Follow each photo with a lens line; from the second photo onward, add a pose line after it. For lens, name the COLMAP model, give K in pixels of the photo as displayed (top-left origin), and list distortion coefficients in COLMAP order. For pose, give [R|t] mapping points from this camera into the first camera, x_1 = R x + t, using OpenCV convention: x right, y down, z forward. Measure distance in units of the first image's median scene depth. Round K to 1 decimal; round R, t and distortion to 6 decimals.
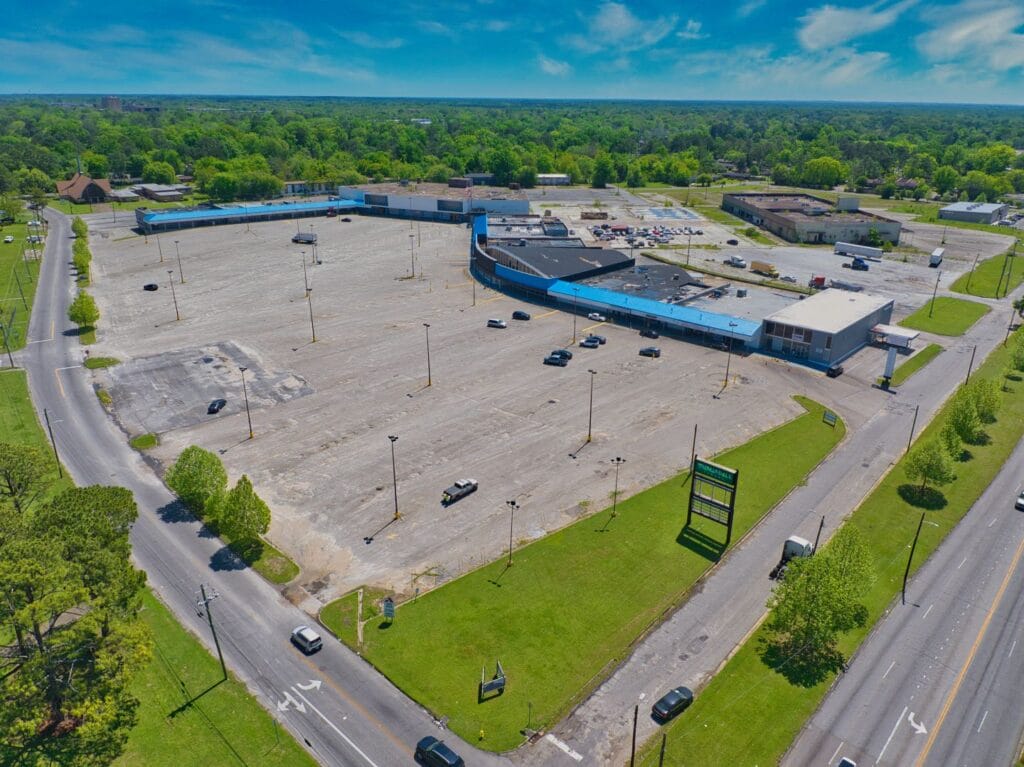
lens RADIAL K [[725.8, 0, 513.2], [0, 725.8, 387.9], [0, 0, 1]] dist [0.018737, -0.050126]
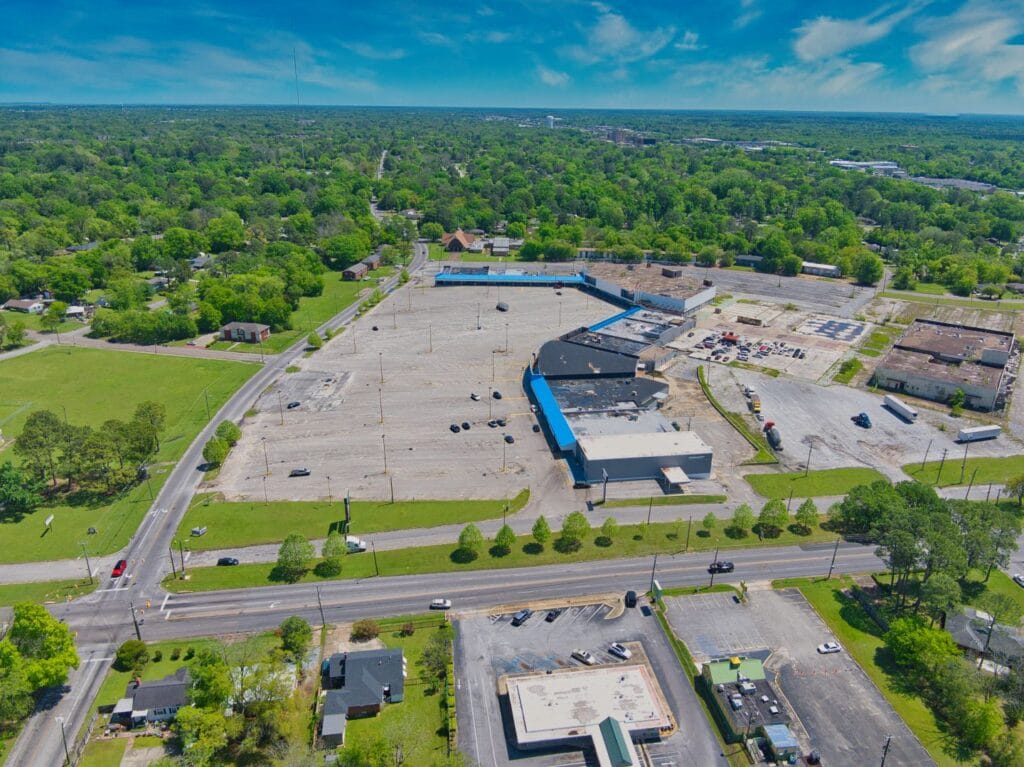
lens RADIAL K [[725.8, 0, 511.6], [0, 725.8, 374.4], [0, 0, 1]] dist [0.018737, -0.050126]
pose [[0.777499, 0.216336, -0.590503, 0.989193], [-0.235417, 0.970819, 0.045702, -0.234160], [0.583159, 0.103481, 0.805740, -0.229843]]
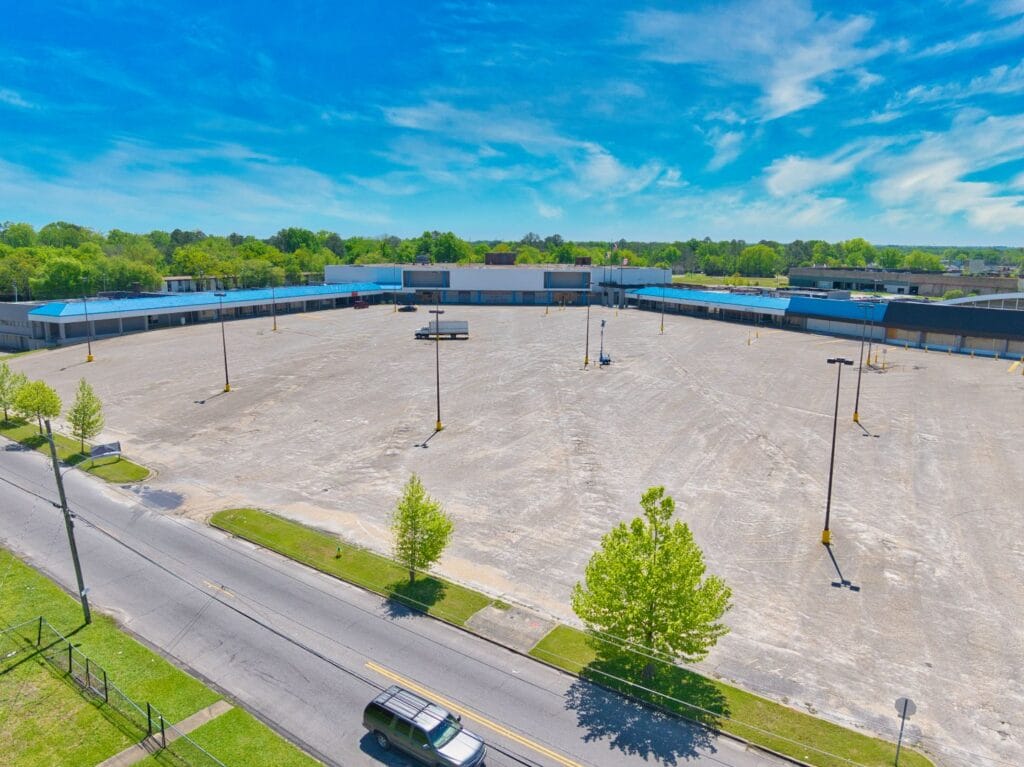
lens RADIAL K [[725.8, 0, 517.2], [0, 725.8, 380.6], [0, 0, 1]] dist [0.018737, -0.050126]
pose [[0.907753, -0.082791, 0.411253, -0.728562], [0.158483, 0.975363, -0.153463, -0.140122], [-0.388416, 0.204483, 0.898510, 0.866883]]
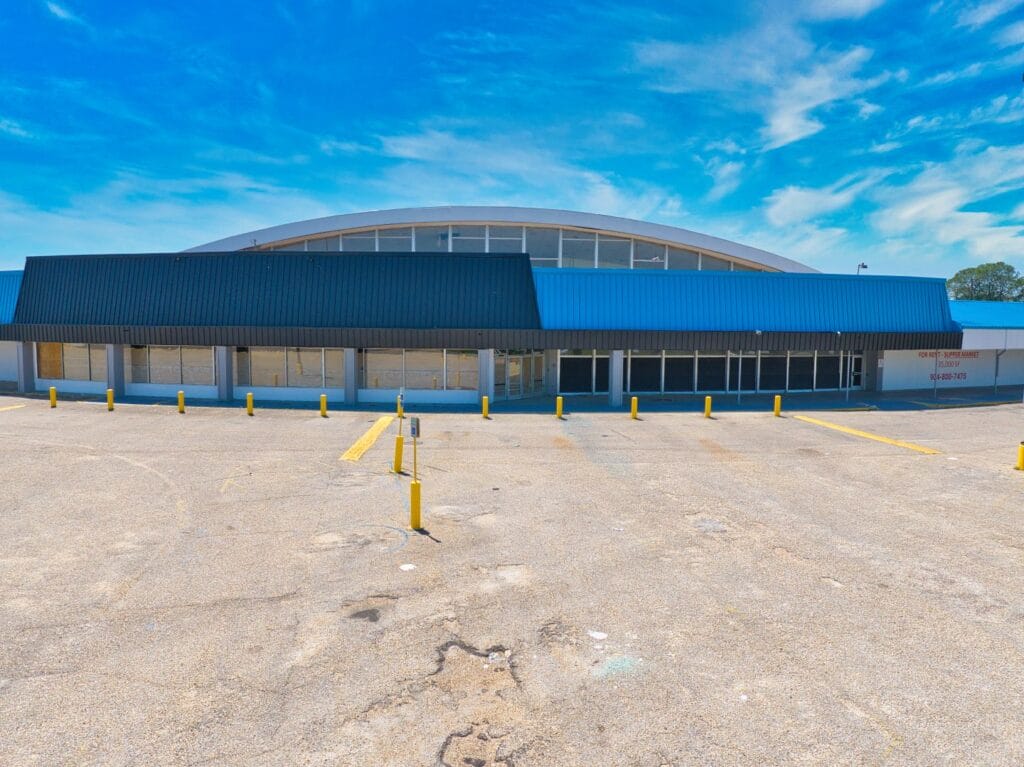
lens RADIAL K [[725.8, 0, 505.5], [0, 725.8, 382.0], [0, 0, 1]] dist [0.018737, -0.050126]
pose [[0.408057, -0.081984, 0.909268, -0.221076], [0.335122, 0.939885, -0.065650, -0.169975], [-0.849225, 0.331504, 0.411001, 1.160295]]
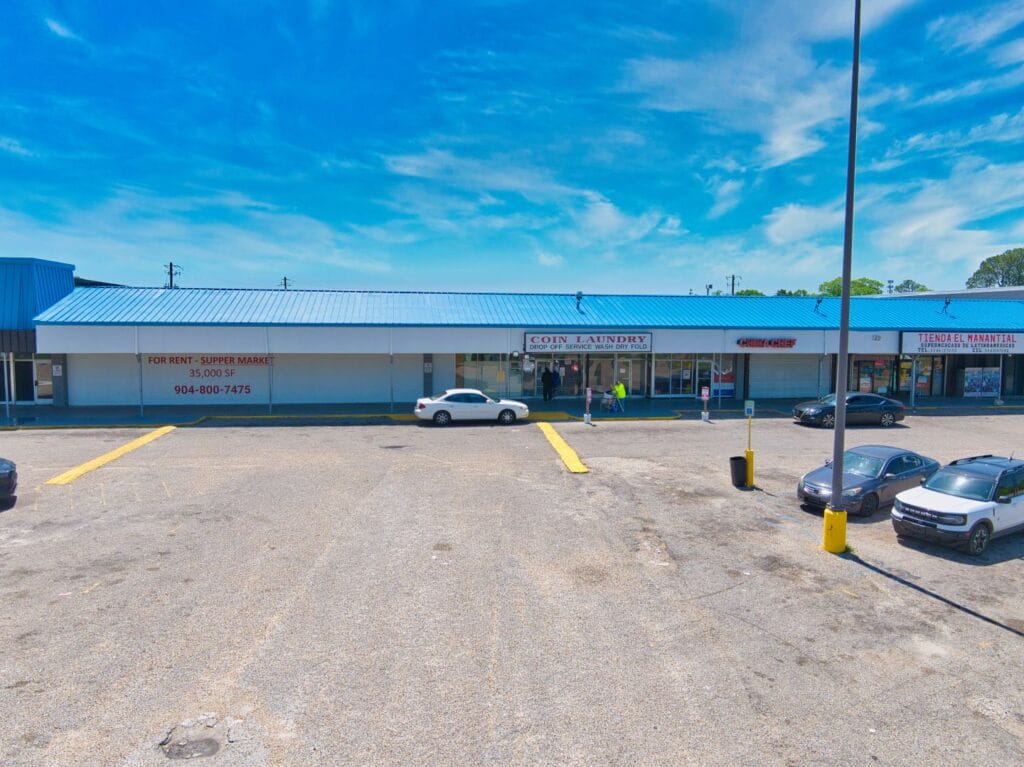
lens RADIAL K [[725.8, 0, 512.2], [0, 725.8, 383.6], [0, 0, 1]] dist [0.018737, -0.050126]
pose [[0.610902, -0.070044, 0.788601, -0.015395], [0.295674, 0.944192, -0.145185, -0.079636], [-0.734421, 0.321863, 0.597519, 0.940948]]
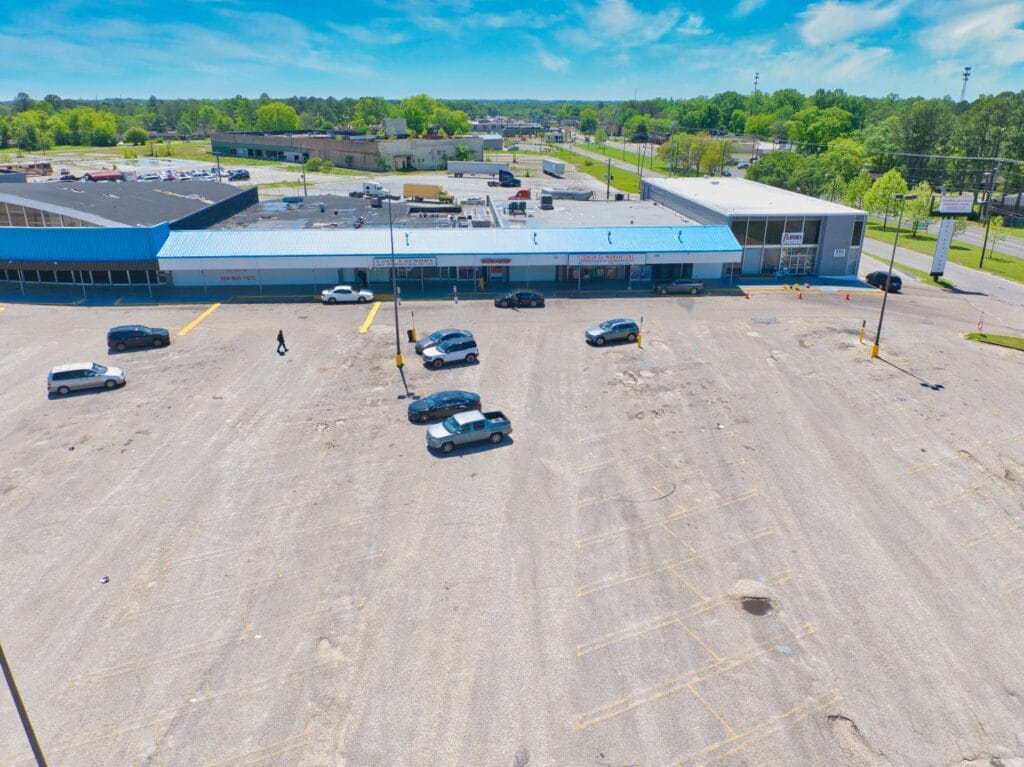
lens RADIAL K [[725.8, 0, 516.8], [0, 725.8, 384.3], [0, 0, 1]] dist [0.018737, -0.050126]
pose [[0.677782, -0.275066, 0.681873, -0.107137], [0.276450, 0.954675, 0.110323, -0.073948], [-0.681313, 0.113729, 0.723103, 0.702762]]
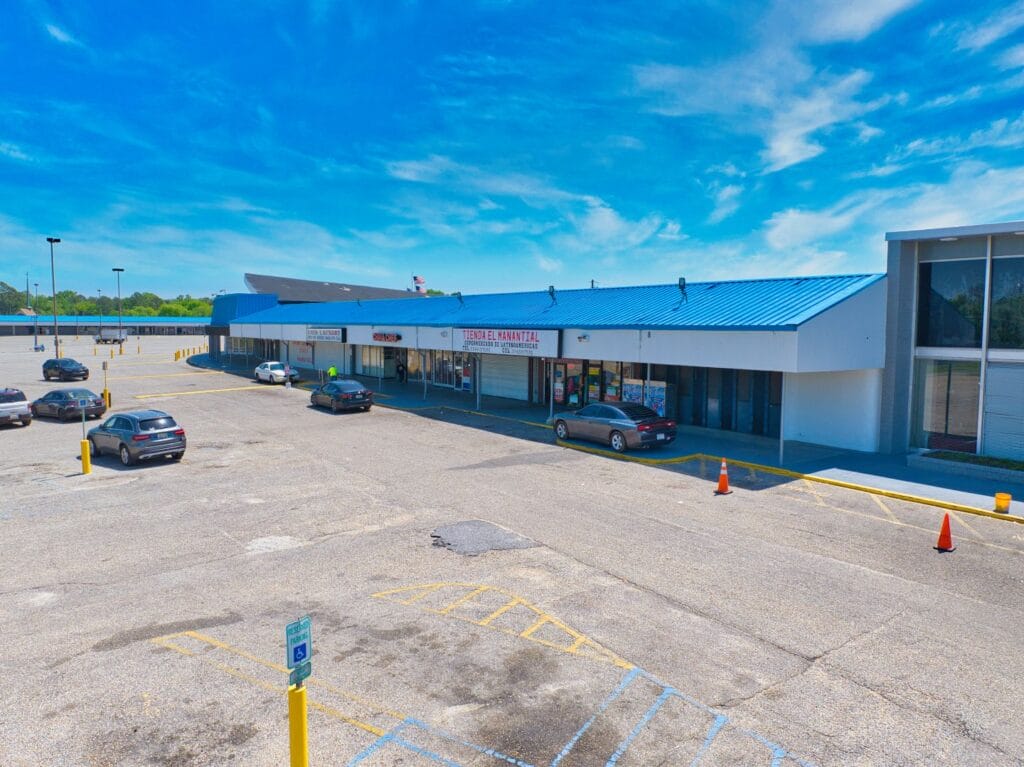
lens RADIAL K [[725.8, 0, 516.0], [0, 725.8, 378.0], [0, 0, 1]] dist [0.018737, -0.050126]
pose [[0.981275, 0.012164, -0.192226, 0.277883], [-0.070382, 0.951634, -0.299065, -0.019359], [0.179291, 0.306994, 0.934671, 0.799671]]
